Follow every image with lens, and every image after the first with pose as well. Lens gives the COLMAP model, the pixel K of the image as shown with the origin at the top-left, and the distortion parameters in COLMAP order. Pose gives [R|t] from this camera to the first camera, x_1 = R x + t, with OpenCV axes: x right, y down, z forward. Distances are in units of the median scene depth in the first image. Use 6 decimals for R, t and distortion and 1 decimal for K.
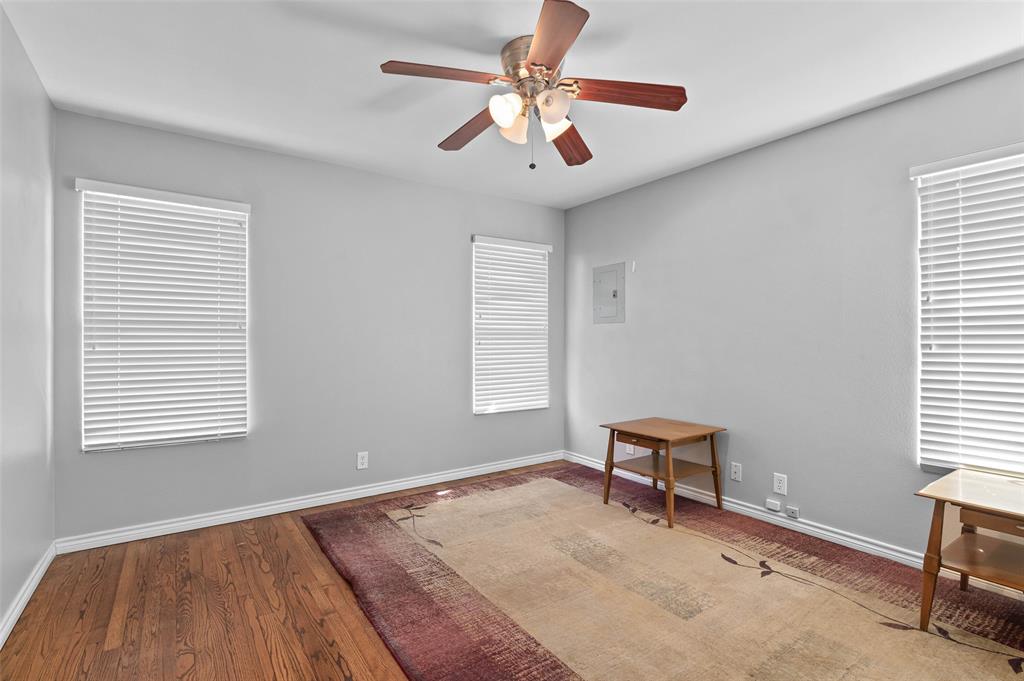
lens RADIAL K [[476.4, 0, 516.1], [0, 476.4, 337.6], [0, 0, 1]] dist [-0.004211, -0.000218]
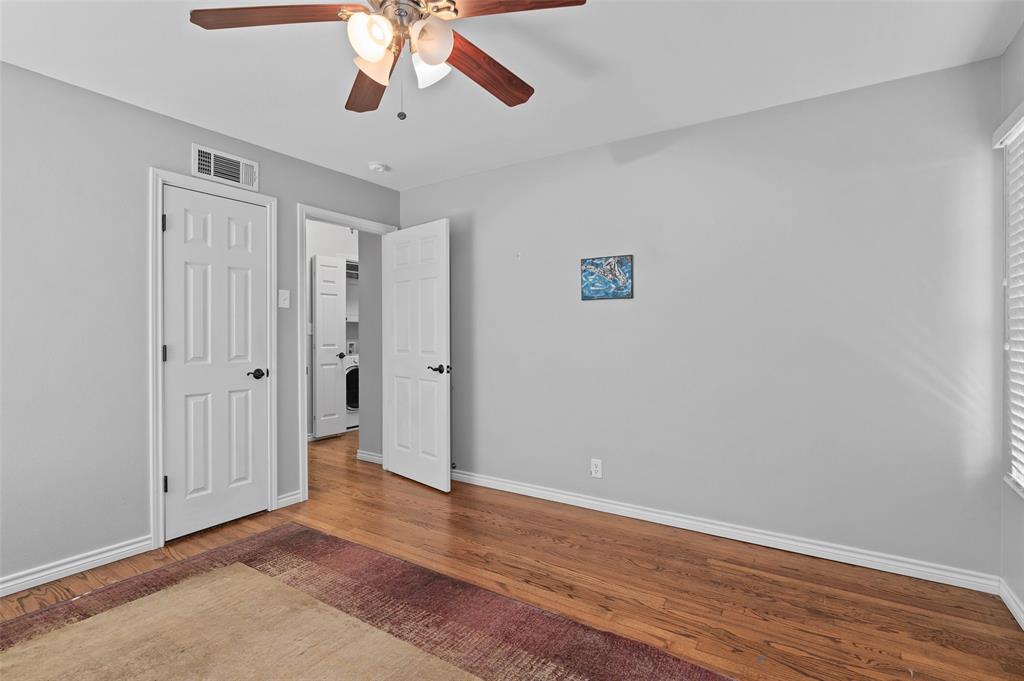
lens RADIAL K [[476.4, 0, 514.0], [0, 476.4, 335.8], [0, 0, 1]] dist [-0.004211, -0.000218]
pose [[-0.927383, 0.005141, -0.374078, 0.166810], [0.001283, 0.999943, 0.010561, -0.008910], [0.374111, 0.009314, -0.927337, 1.909134]]
